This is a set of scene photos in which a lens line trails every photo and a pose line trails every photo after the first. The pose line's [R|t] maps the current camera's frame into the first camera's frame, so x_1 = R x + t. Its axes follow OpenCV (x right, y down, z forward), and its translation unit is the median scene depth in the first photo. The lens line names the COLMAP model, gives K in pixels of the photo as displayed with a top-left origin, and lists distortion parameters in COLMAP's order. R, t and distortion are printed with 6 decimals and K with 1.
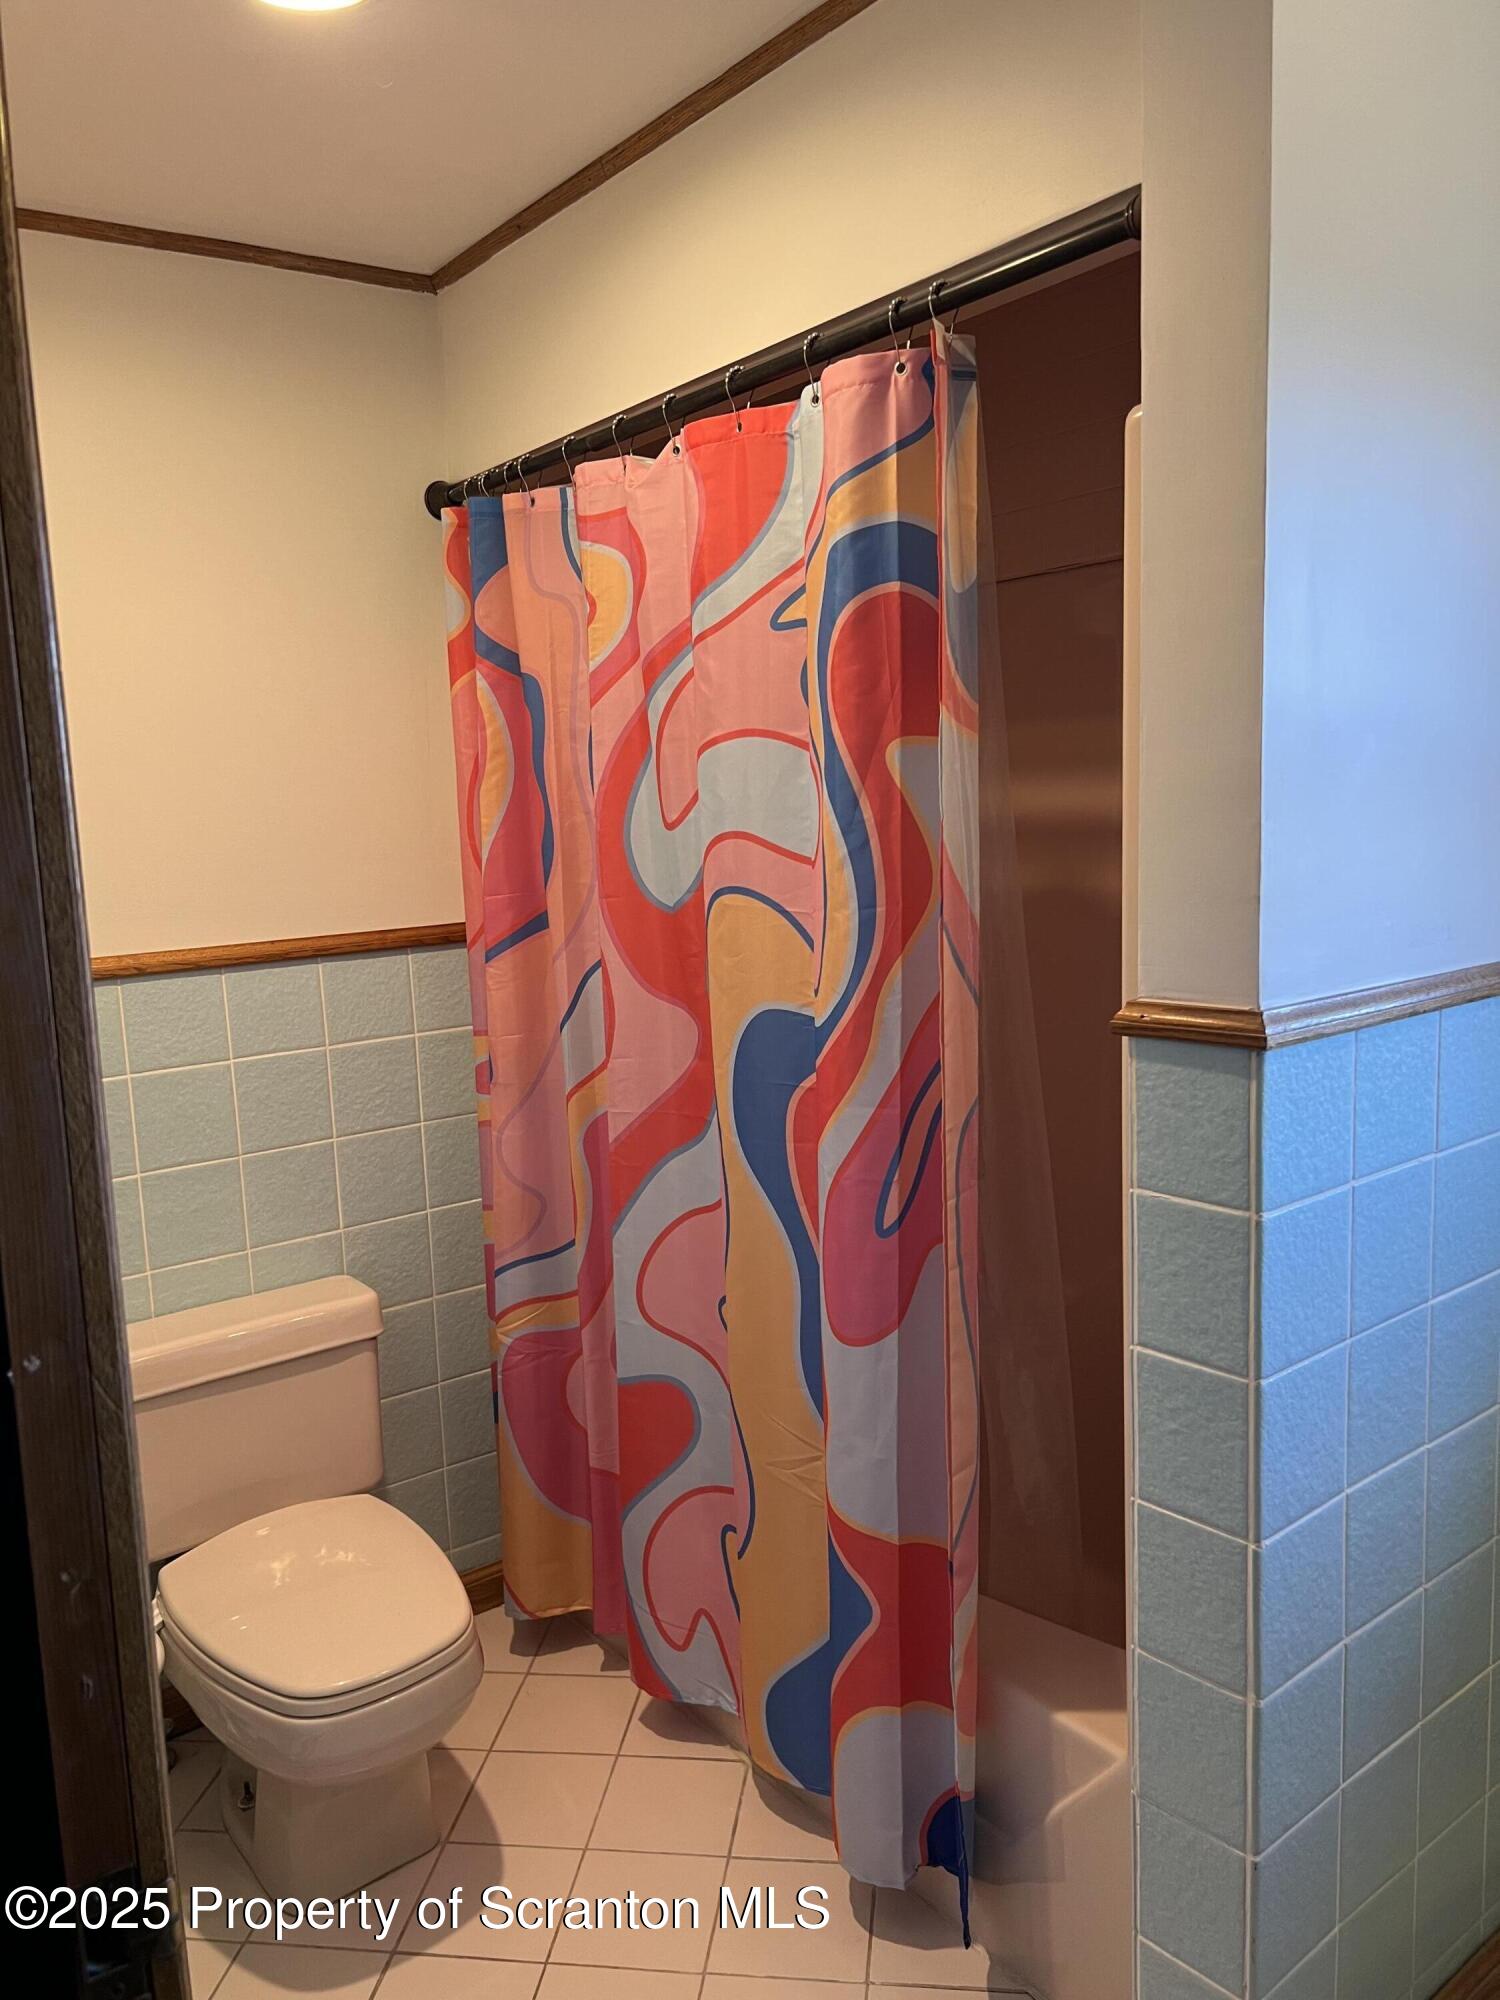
lens RADIAL K [[1513.8, 0, 750.0], [0, 1513.8, 1000.0], [0, 0, 1]] dist [0.067715, -0.082630]
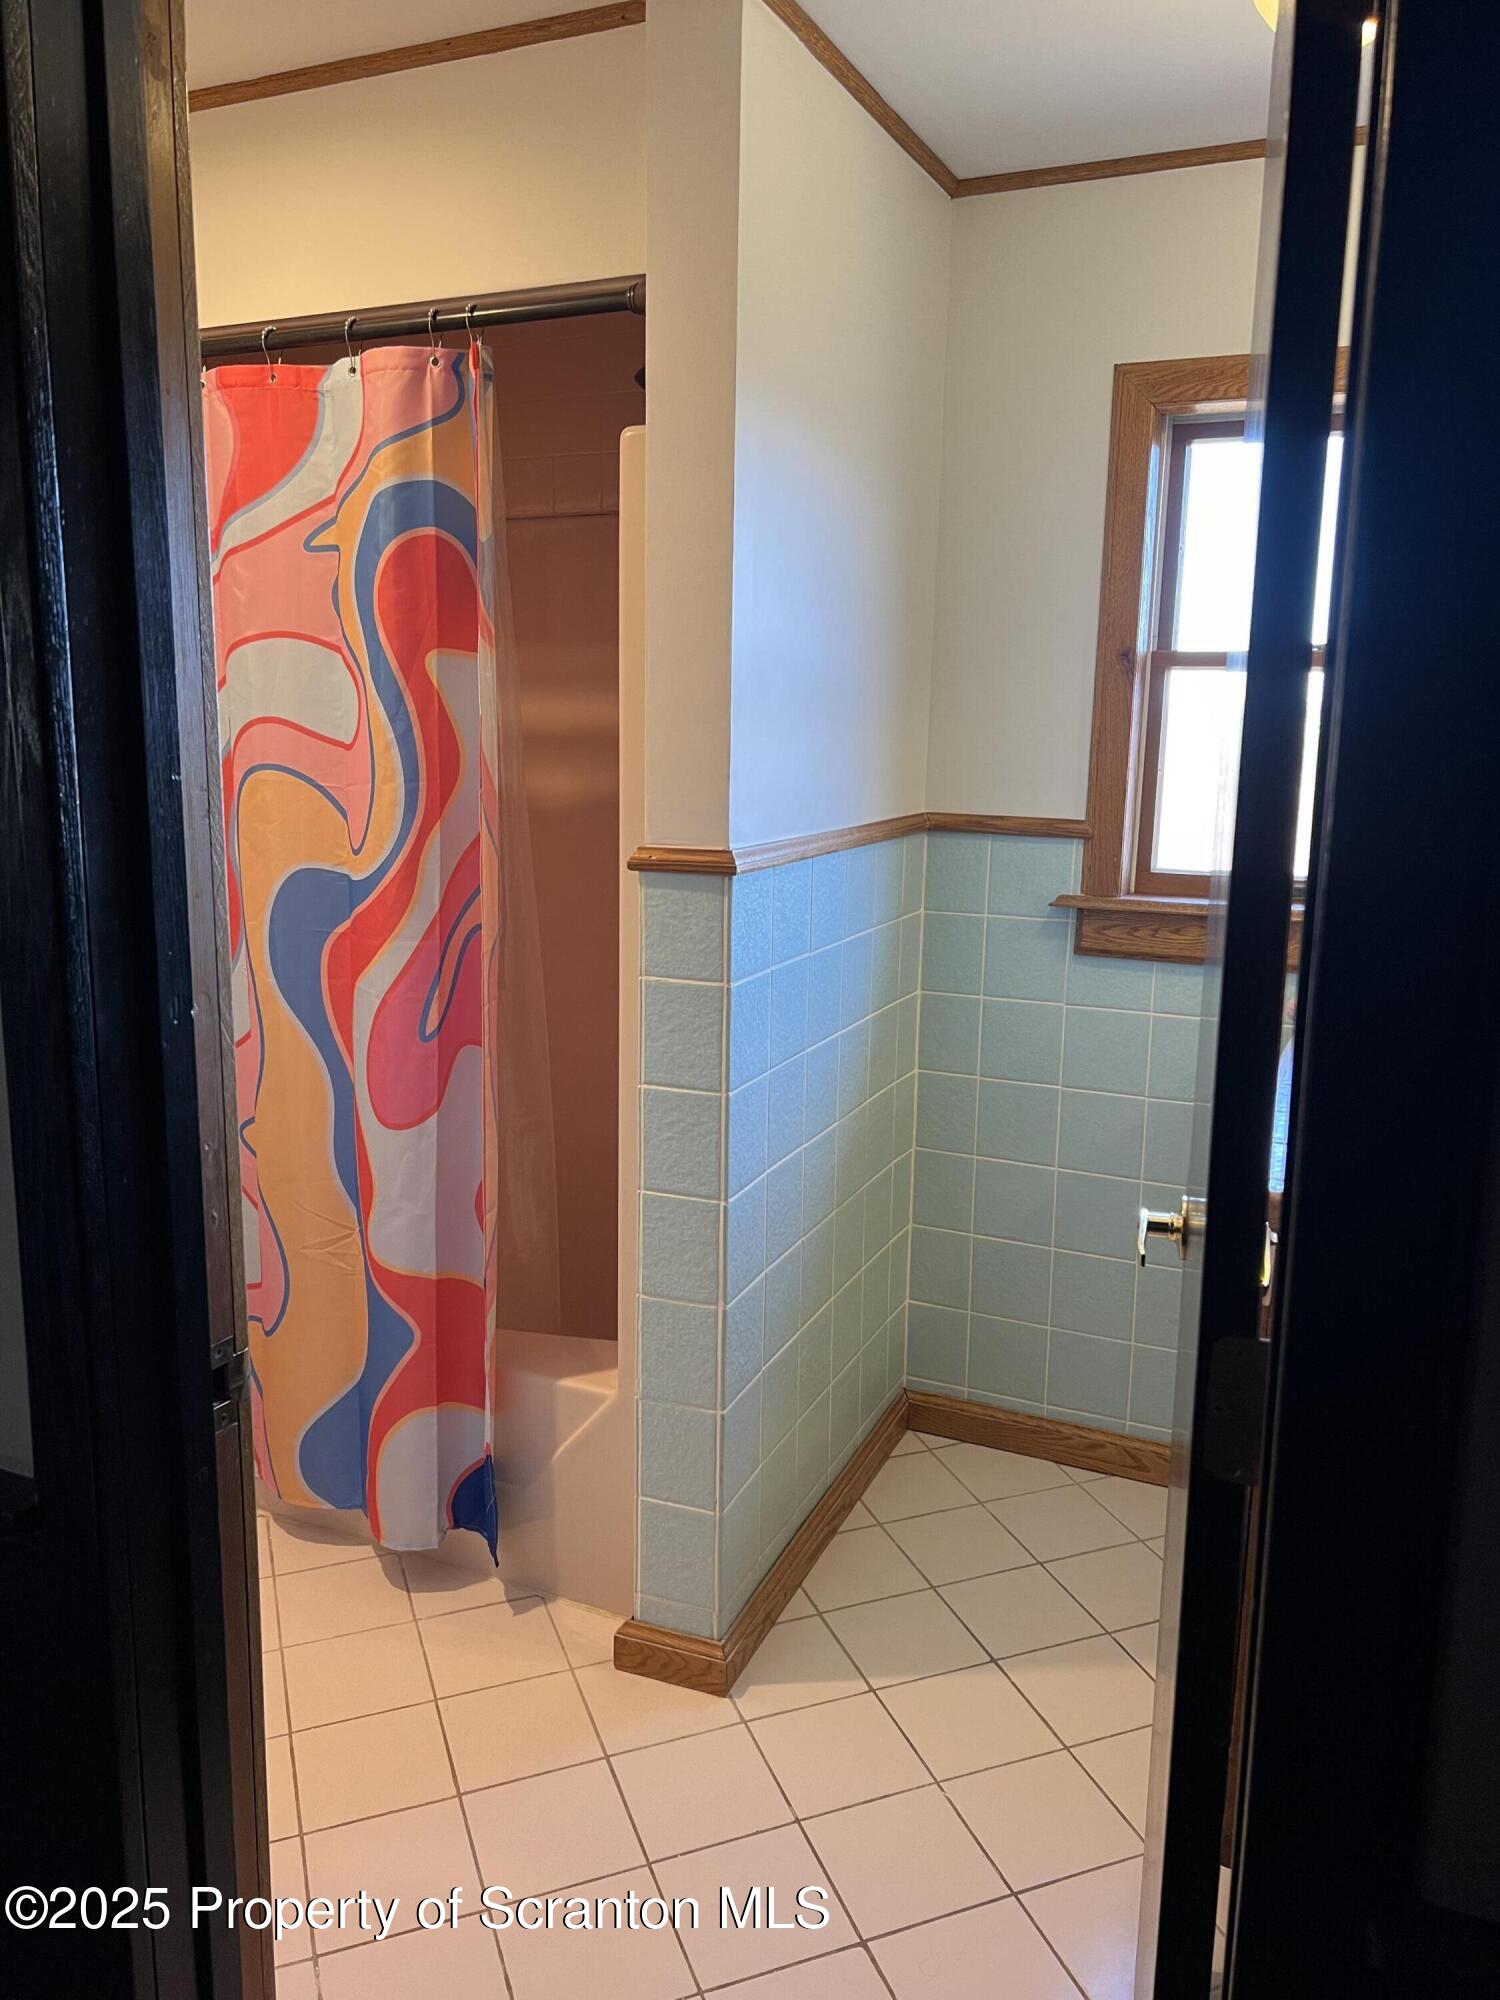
lens RADIAL K [[1586.7, 0, 750.0], [0, 1586.7, 1000.0], [0, 0, 1]] dist [0.080664, -0.172172]
pose [[0.875893, -0.036793, 0.481101, -0.332076], [0.017274, 0.998840, 0.044939, 0.068288], [-0.482196, -0.031051, 0.875513, -0.325147]]
